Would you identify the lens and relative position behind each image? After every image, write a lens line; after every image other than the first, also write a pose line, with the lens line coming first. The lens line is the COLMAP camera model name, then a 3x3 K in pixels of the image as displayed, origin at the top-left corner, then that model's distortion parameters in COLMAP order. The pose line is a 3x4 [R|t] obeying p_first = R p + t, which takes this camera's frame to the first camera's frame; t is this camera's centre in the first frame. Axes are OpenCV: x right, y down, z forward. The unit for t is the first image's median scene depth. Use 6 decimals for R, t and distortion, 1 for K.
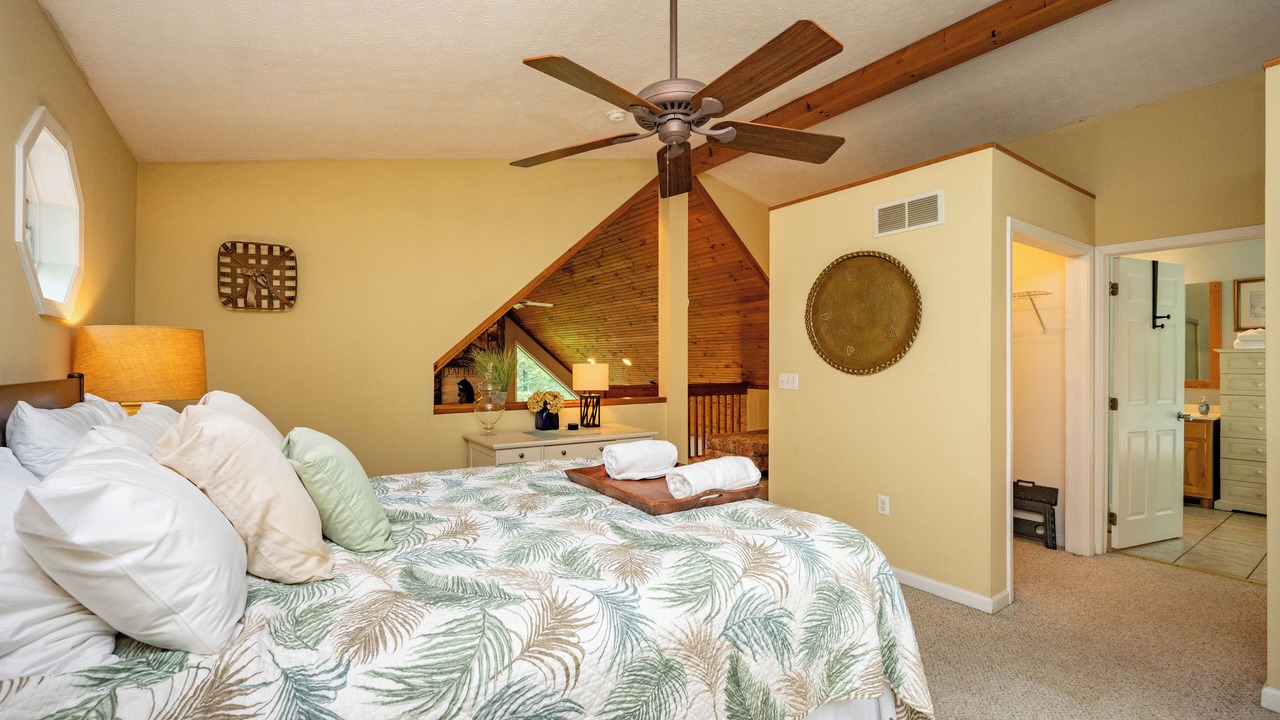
lens RADIAL K [[515.5, 0, 643.5], [0, 515.5, 357.9], [0, 0, 1]] dist [0.000506, 0.000013]
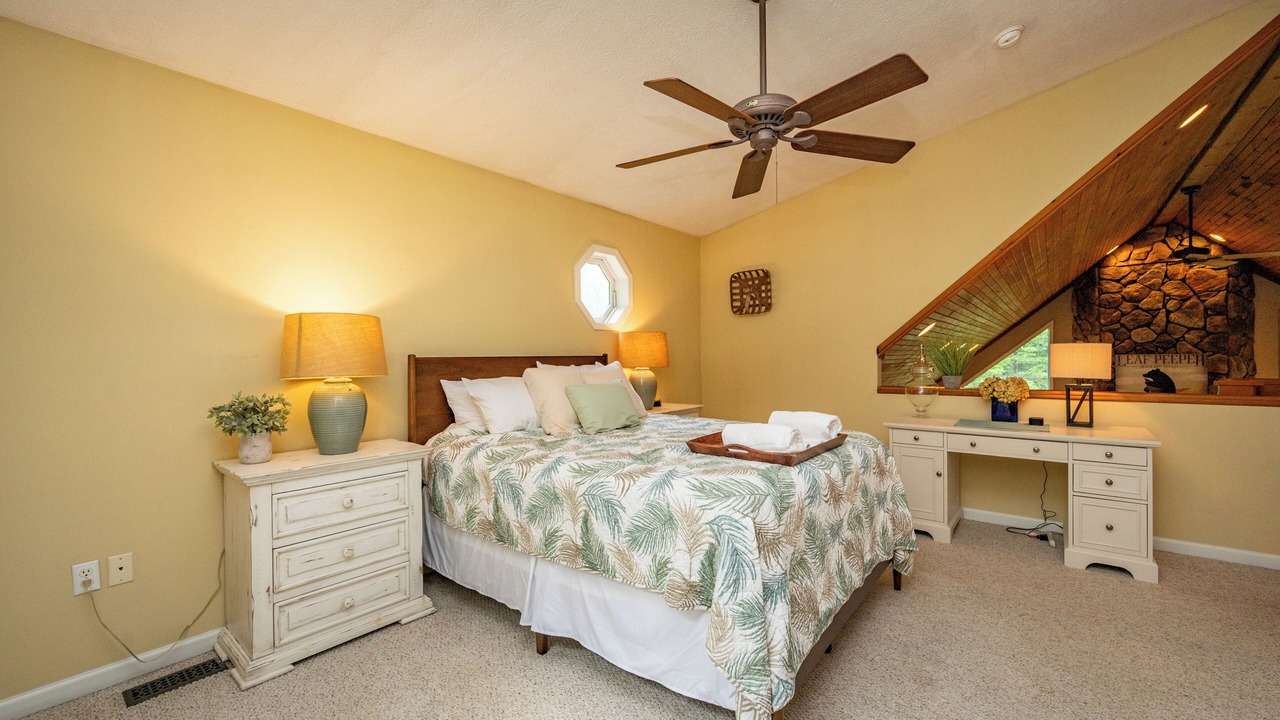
lens RADIAL K [[535.0, 0, 642.9], [0, 535.0, 328.2], [0, 0, 1]] dist [-0.000375, -0.000039]
pose [[0.304671, -0.055738, -0.950825, 0.661779], [0.021268, 0.998435, -0.051715, 0.023071], [0.952220, -0.004466, 0.305379, 0.216651]]
